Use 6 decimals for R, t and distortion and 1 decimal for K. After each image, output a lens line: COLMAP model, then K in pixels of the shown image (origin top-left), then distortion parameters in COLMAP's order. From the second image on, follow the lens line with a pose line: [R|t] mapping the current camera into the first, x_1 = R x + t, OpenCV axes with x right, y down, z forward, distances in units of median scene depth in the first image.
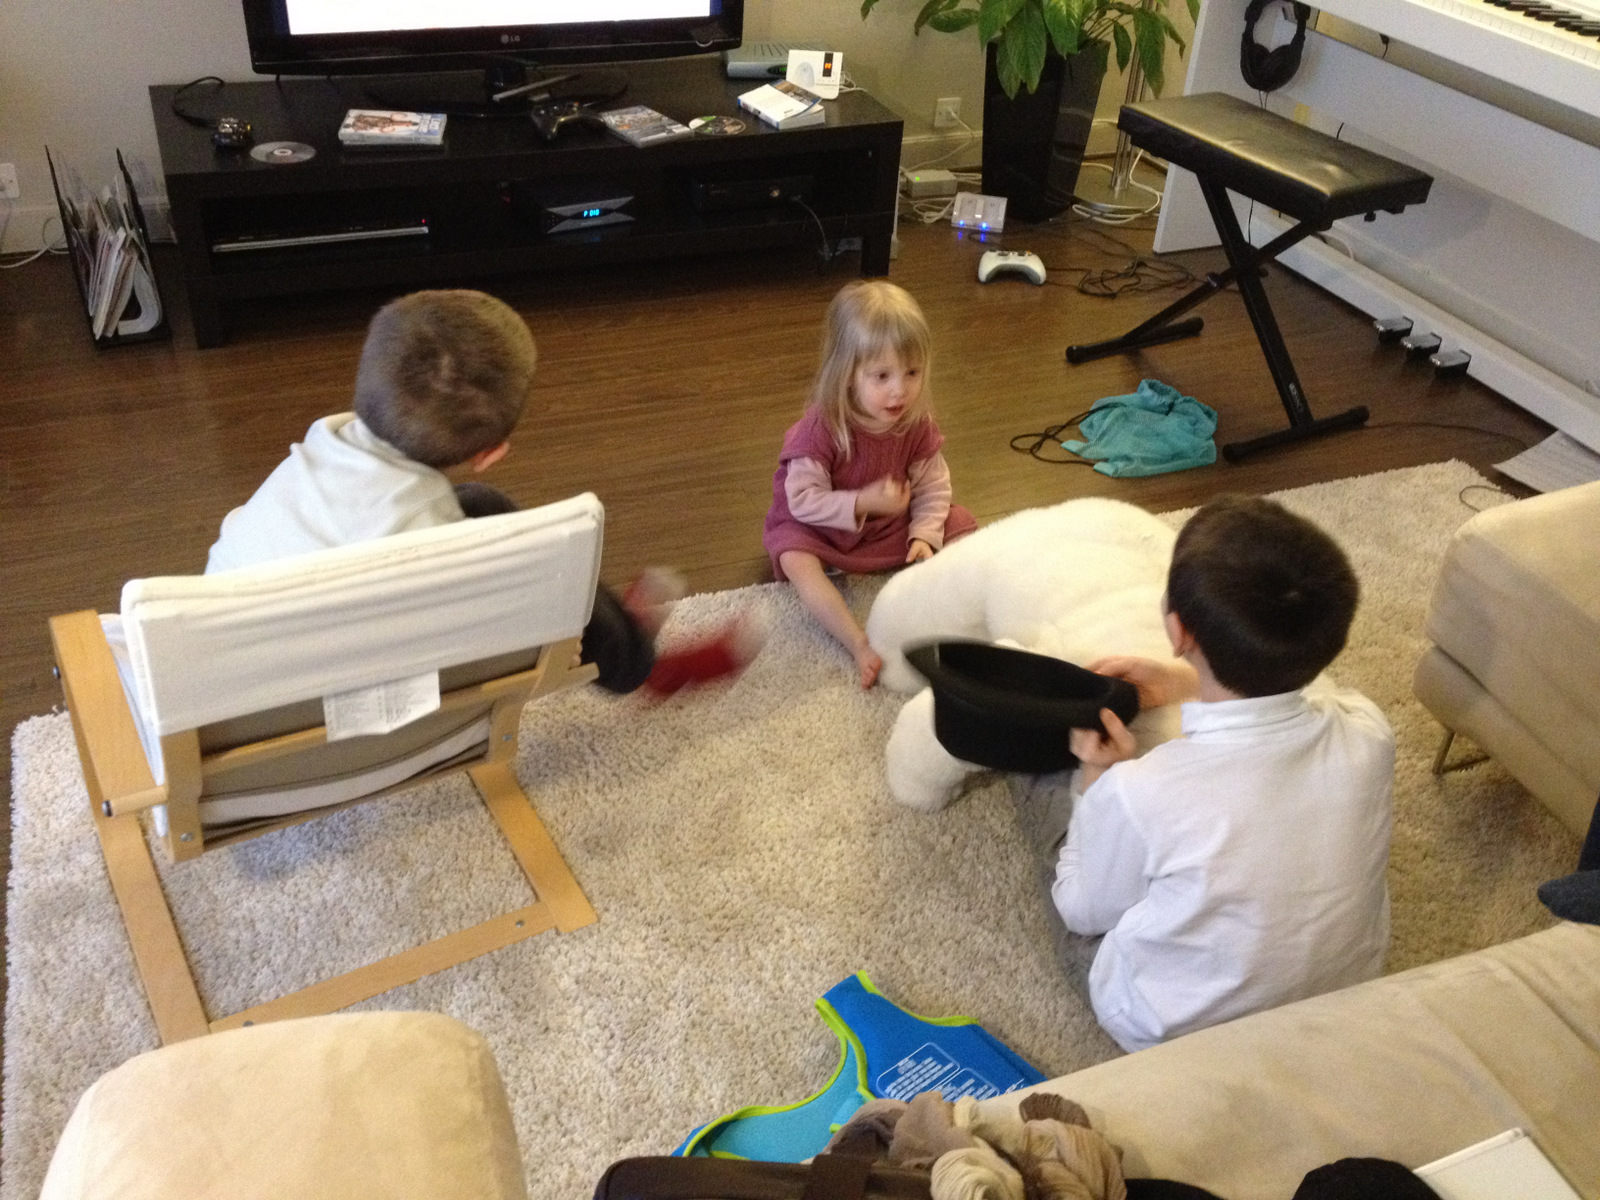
lens RADIAL K [[1515.1, 0, 800.0], [0, 1515.1, 600.0], [0, 0, 1]] dist [0.088042, -0.137268]
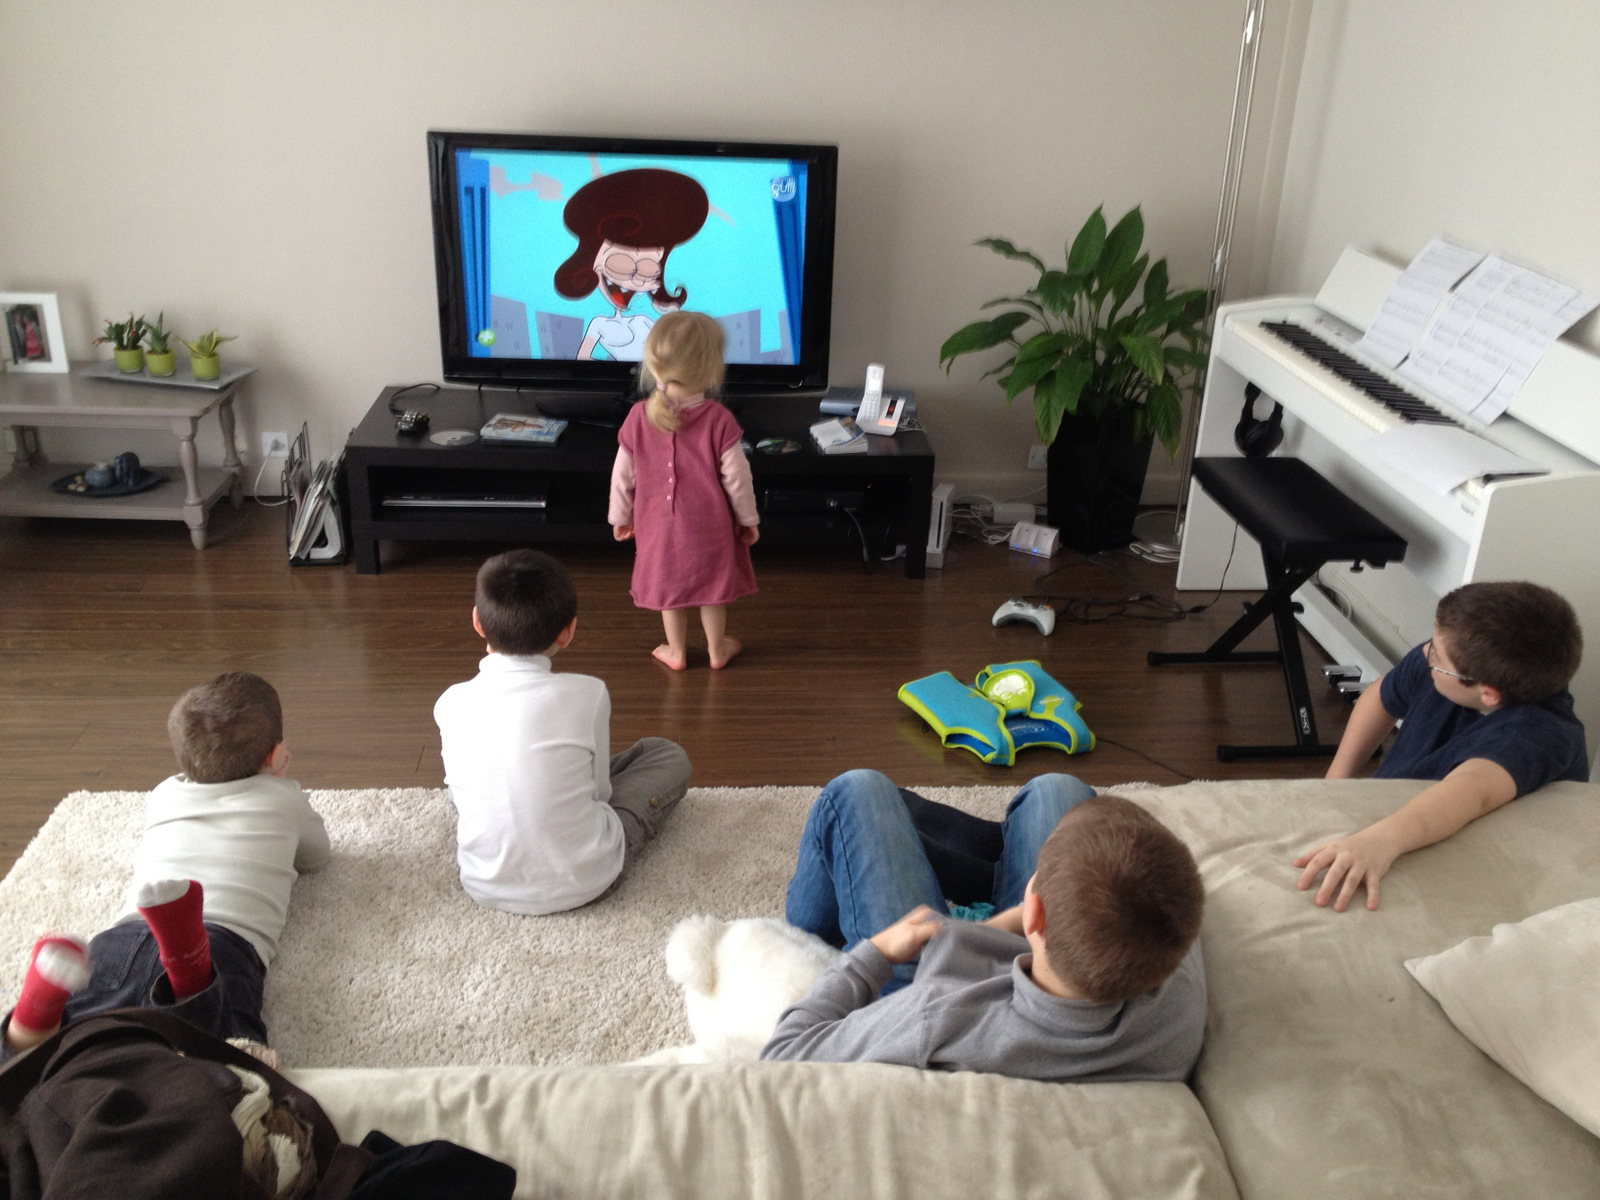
lens RADIAL K [[1515.1, 0, 800.0], [0, 1515.1, 600.0], [0, 0, 1]] dist [0.088042, -0.137268]
pose [[0.948719, 0.109660, -0.296492, 0.350109], [-0.168970, 0.968590, -0.182433, 0.033597], [0.267174, 0.223176, 0.937449, -0.128194]]
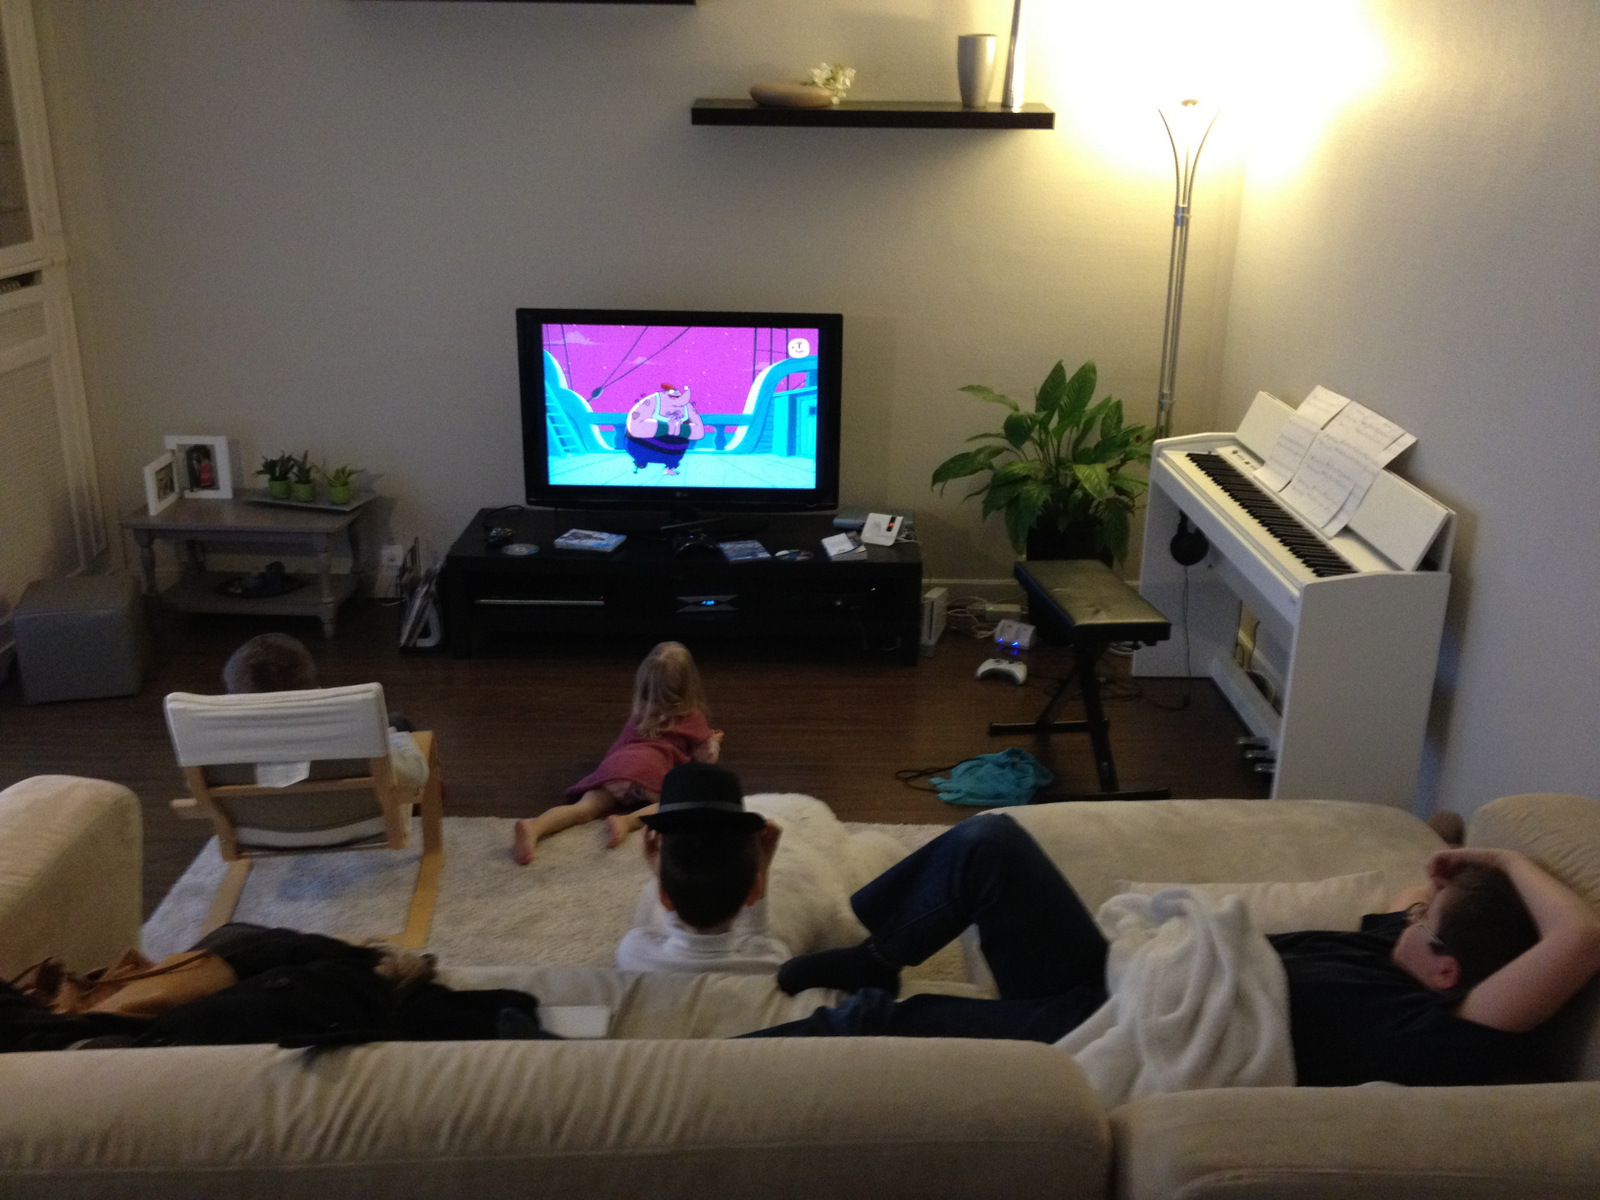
lens RADIAL K [[1515.1, 0, 800.0], [0, 1515.1, 600.0], [0, 0, 1]] dist [0.088042, -0.137268]
pose [[0.923408, 0.086750, -0.373888, 0.528427], [-0.189126, 0.950495, -0.246558, 0.102899], [0.333990, 0.298385, 0.894101, -0.335601]]
